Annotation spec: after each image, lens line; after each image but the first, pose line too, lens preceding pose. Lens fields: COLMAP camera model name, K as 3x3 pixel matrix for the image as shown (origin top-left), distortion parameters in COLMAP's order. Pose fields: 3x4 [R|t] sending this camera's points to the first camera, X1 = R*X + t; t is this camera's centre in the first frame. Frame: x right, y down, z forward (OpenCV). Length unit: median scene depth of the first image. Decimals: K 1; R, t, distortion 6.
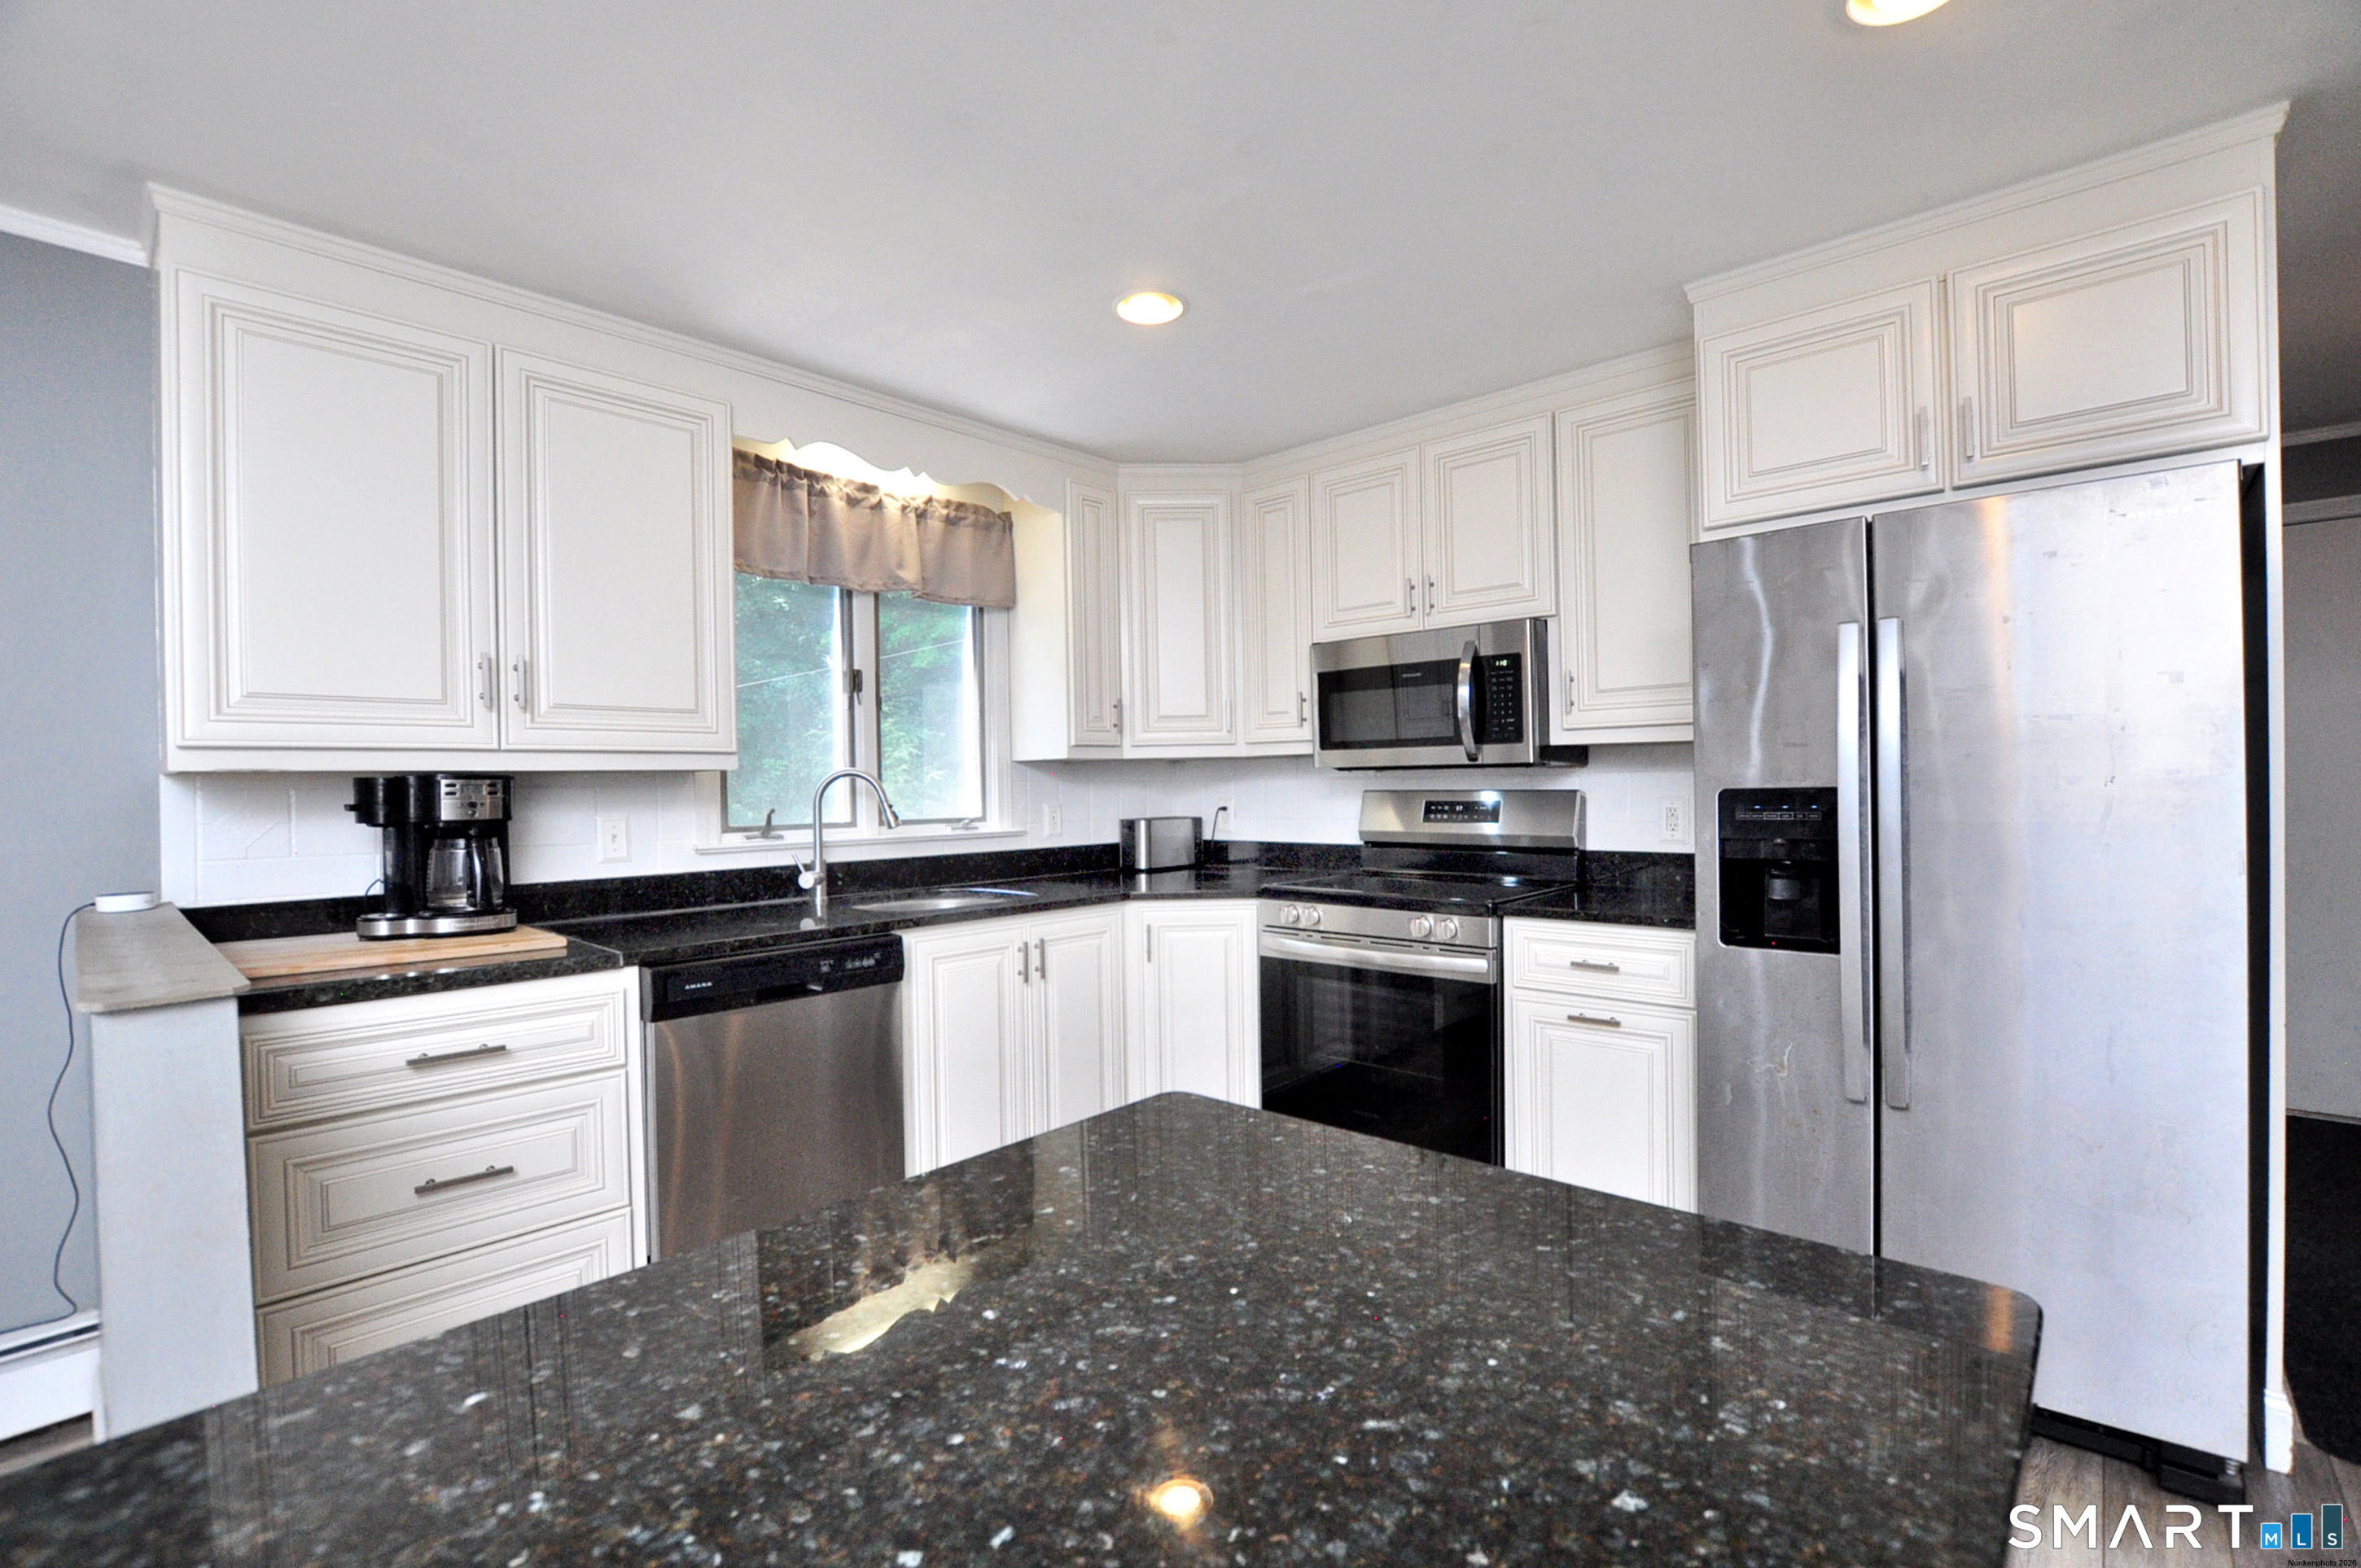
lens RADIAL K [[1044.2, 0, 1210.5], [0, 1044.2, 786.5], [0, 0, 1]] dist [-0.047626, 0.011717]
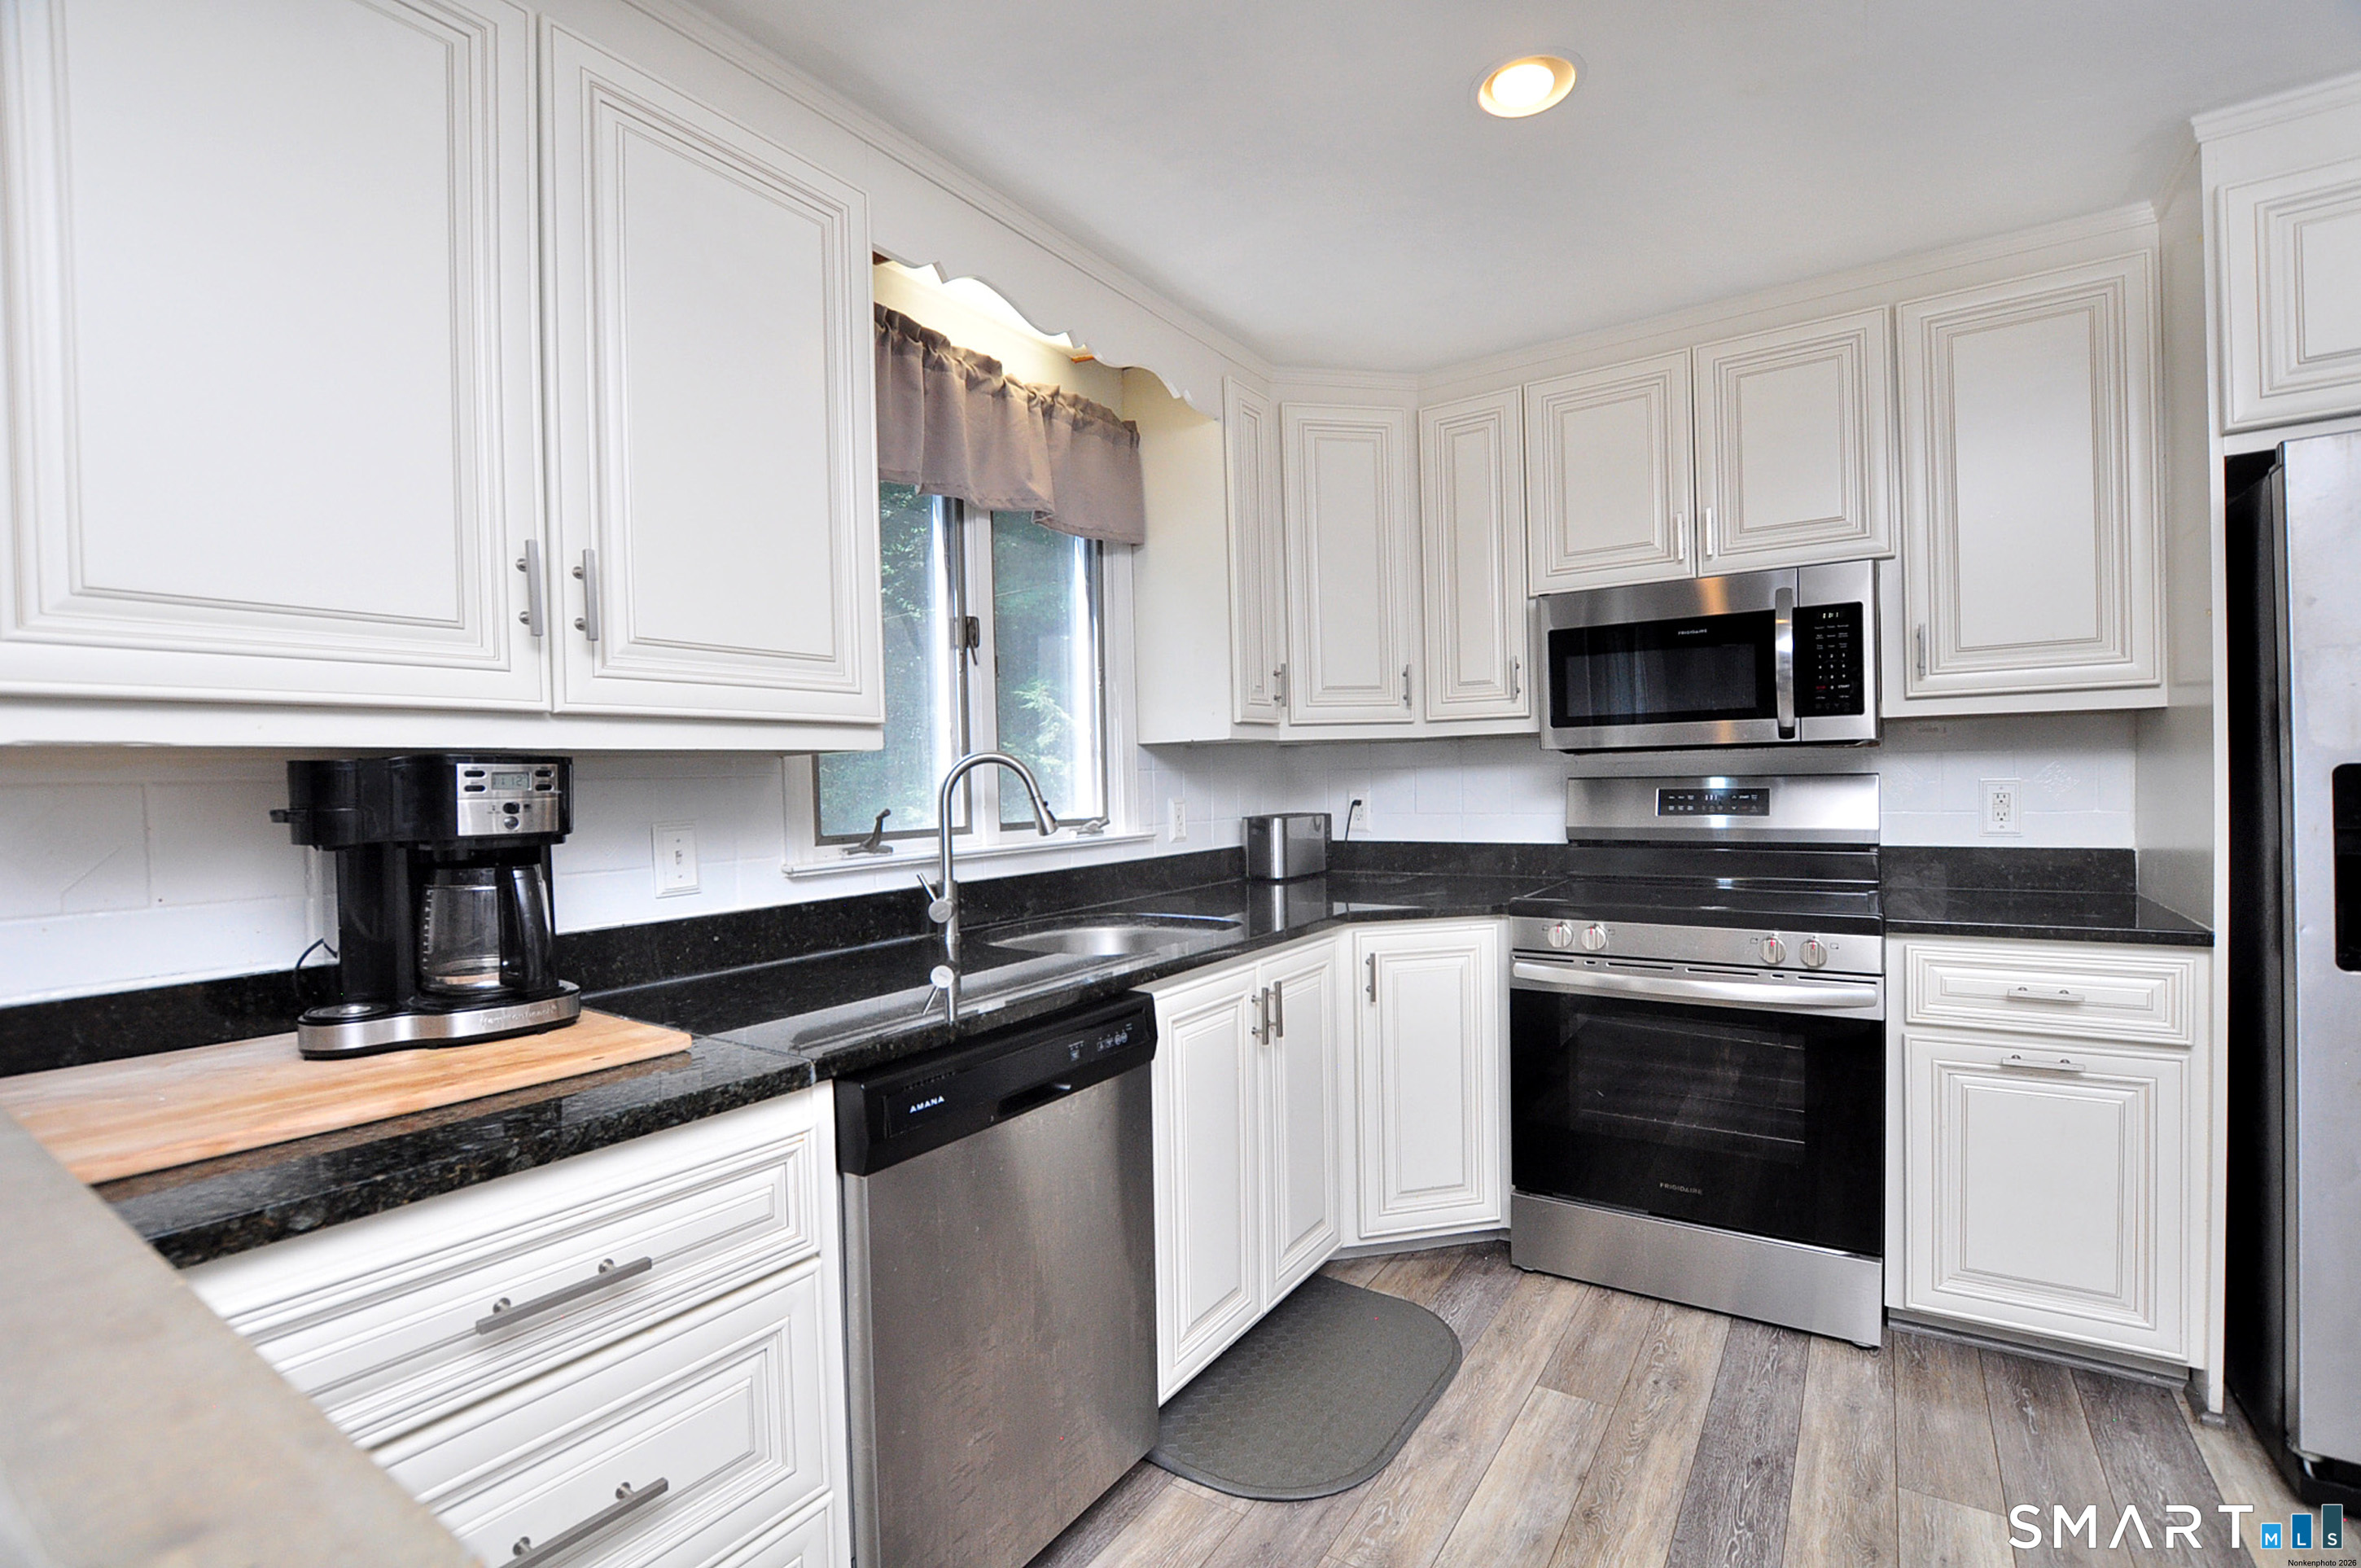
lens RADIAL K [[1044.2, 0, 1210.5], [0, 1044.2, 786.5], [0, 0, 1]] dist [-0.047626, 0.011717]
pose [[0.990377, -0.010061, 0.138026, -0.292351], [0.009557, 0.999945, 0.004312, 0.005250], [-0.138062, -0.002952, 0.990419, 0.269204]]
